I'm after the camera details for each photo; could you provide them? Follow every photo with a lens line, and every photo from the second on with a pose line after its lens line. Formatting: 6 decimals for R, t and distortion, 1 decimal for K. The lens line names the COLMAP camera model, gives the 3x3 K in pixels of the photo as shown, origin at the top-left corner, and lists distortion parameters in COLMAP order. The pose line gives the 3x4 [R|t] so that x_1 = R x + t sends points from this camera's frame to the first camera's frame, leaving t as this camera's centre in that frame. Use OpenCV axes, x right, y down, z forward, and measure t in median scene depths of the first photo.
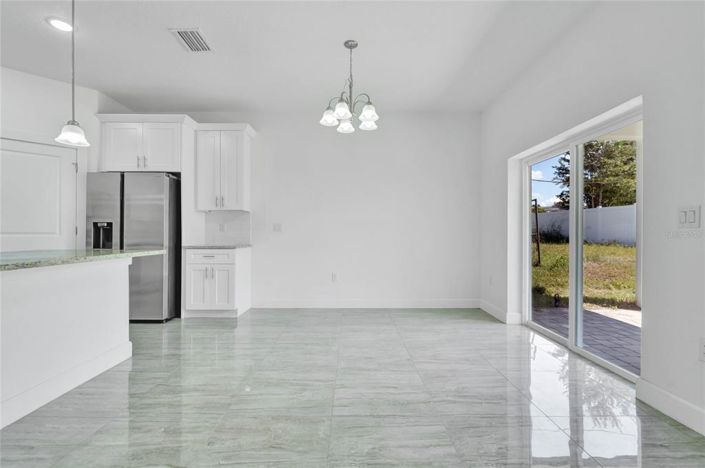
lens RADIAL K [[322.0, 0, 352.5], [0, 322.0, 234.0], [0, 0, 1]] dist [-0.001222, -0.000639]
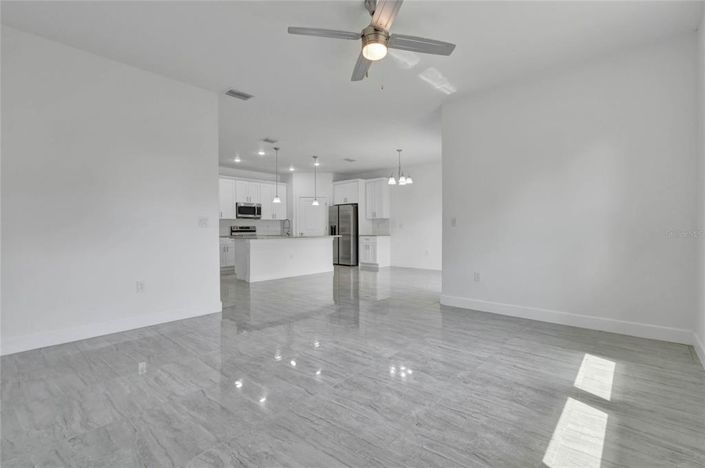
lens RADIAL K [[322.0, 0, 352.5], [0, 322.0, 234.0], [0, 0, 1]] dist [-0.001222, -0.000639]
pose [[0.734953, 0.002564, -0.678114, 1.071333], [0.007920, 0.999892, 0.012365, 0.001397], [0.678072, -0.014459, 0.734853, -0.780462]]
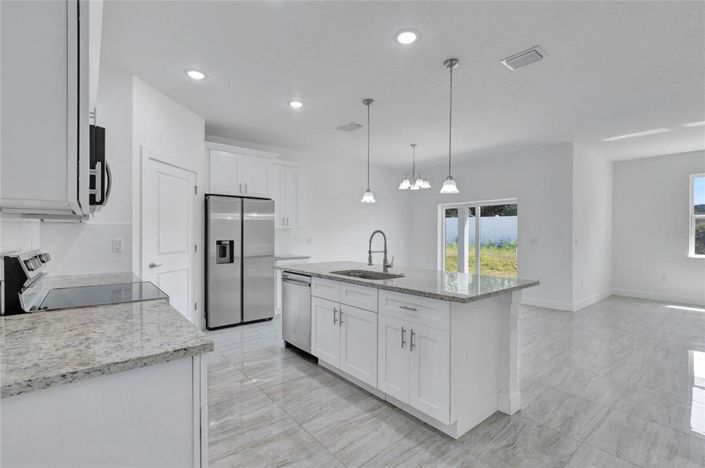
lens RADIAL K [[322.0, 0, 352.5], [0, 322.0, 234.0], [0, 0, 1]] dist [-0.001222, -0.000639]
pose [[0.765239, 0.000140, 0.643746, -1.149081], [-0.000201, 1.000000, 0.000021, -0.058648], [-0.643746, -0.000145, 0.765239, -0.162824]]
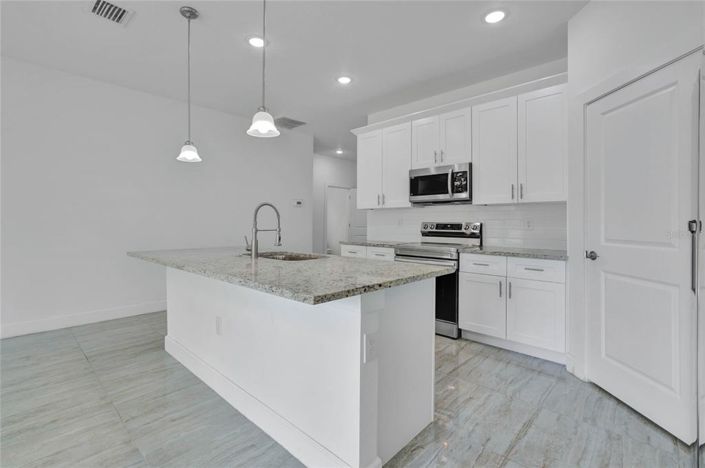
lens RADIAL K [[321.1, 0, 347.6], [0, 321.1, 224.8], [0, 0, 1]] dist [0.000476, 0.000165]
pose [[-0.693538, 0.004702, -0.720404, -0.238025], [-0.001620, 0.999966, 0.008087, -0.034980], [0.720418, 0.006776, -0.693507, 0.952149]]
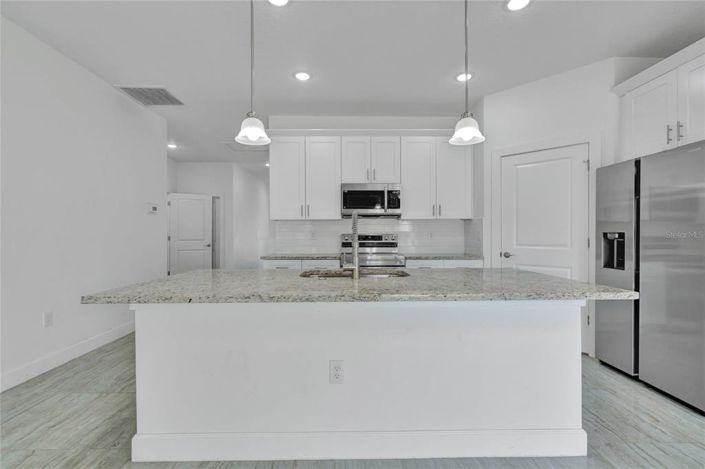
lens RADIAL K [[322.0, 0, 352.5], [0, 322.0, 234.5], [0, 0, 1]] dist [-0.001222, -0.000639]
pose [[0.008811, -0.001839, -0.999959, -0.052546], [0.002209, 0.999996, -0.001820, -0.031553], [0.999959, -0.002193, 0.008815, 0.396919]]
